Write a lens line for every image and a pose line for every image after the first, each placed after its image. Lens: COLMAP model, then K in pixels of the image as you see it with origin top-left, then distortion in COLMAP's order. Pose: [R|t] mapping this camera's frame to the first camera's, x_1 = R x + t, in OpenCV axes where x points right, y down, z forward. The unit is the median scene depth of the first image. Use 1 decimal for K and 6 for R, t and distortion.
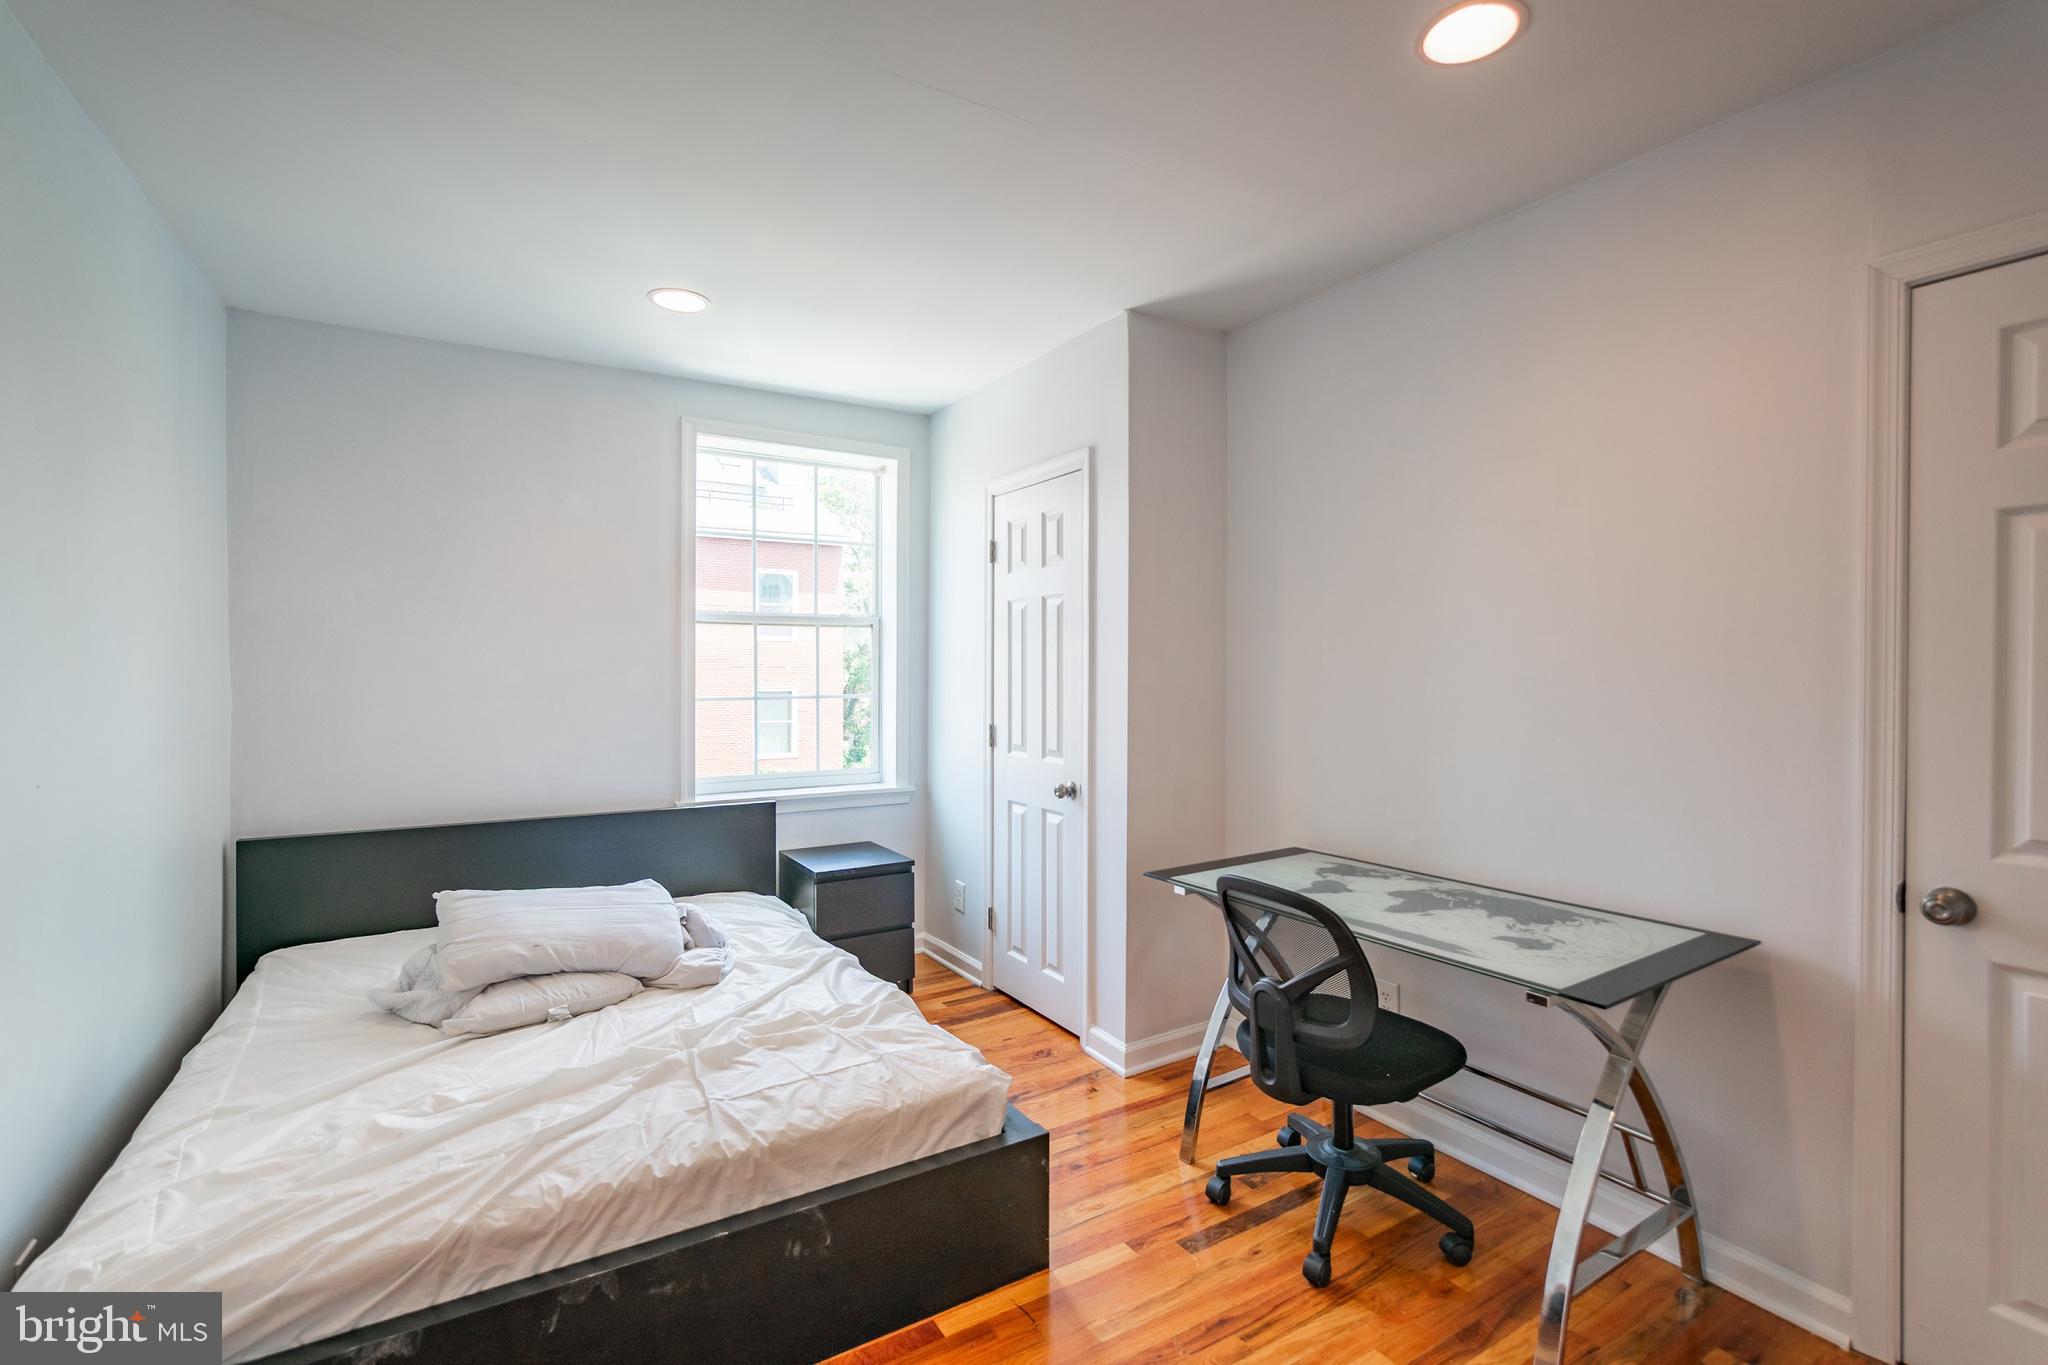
lens RADIAL K [[918.6, 0, 1022.6], [0, 918.6, 670.6], [0, 0, 1]] dist [-0.003992, 0.000626]
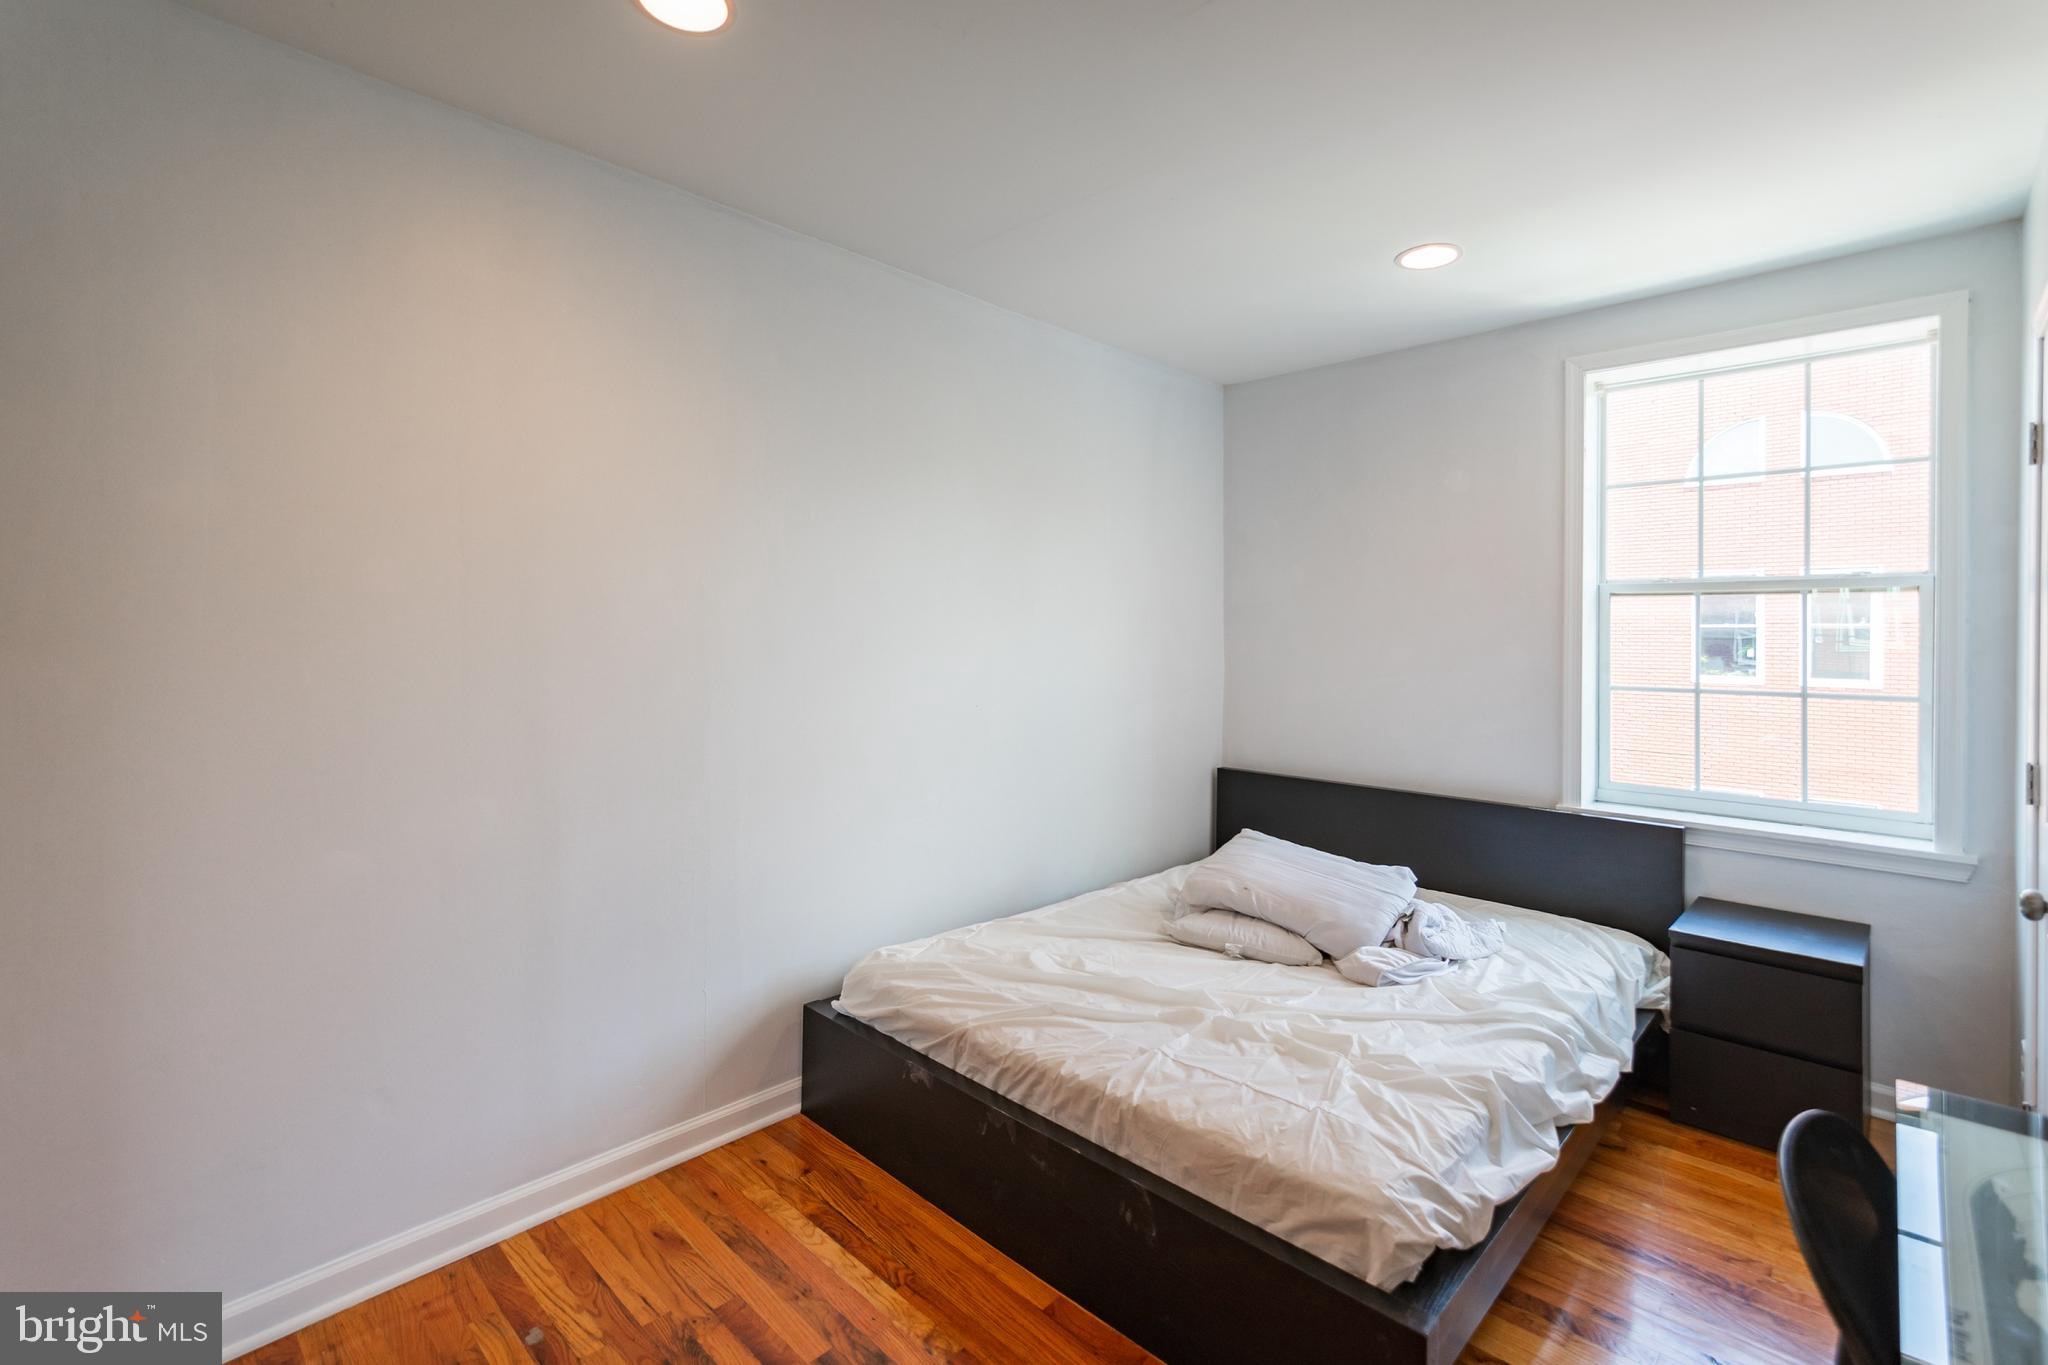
lens RADIAL K [[918.6, 0, 1026.0], [0, 918.6, 629.7], [0, 0, 1]] dist [-0.003992, 0.000626]
pose [[0.250864, -0.003079, -0.968017, 0.551743], [-0.016519, 0.999836, -0.007461, -0.010078], [0.967881, 0.017862, 0.250772, 0.478836]]
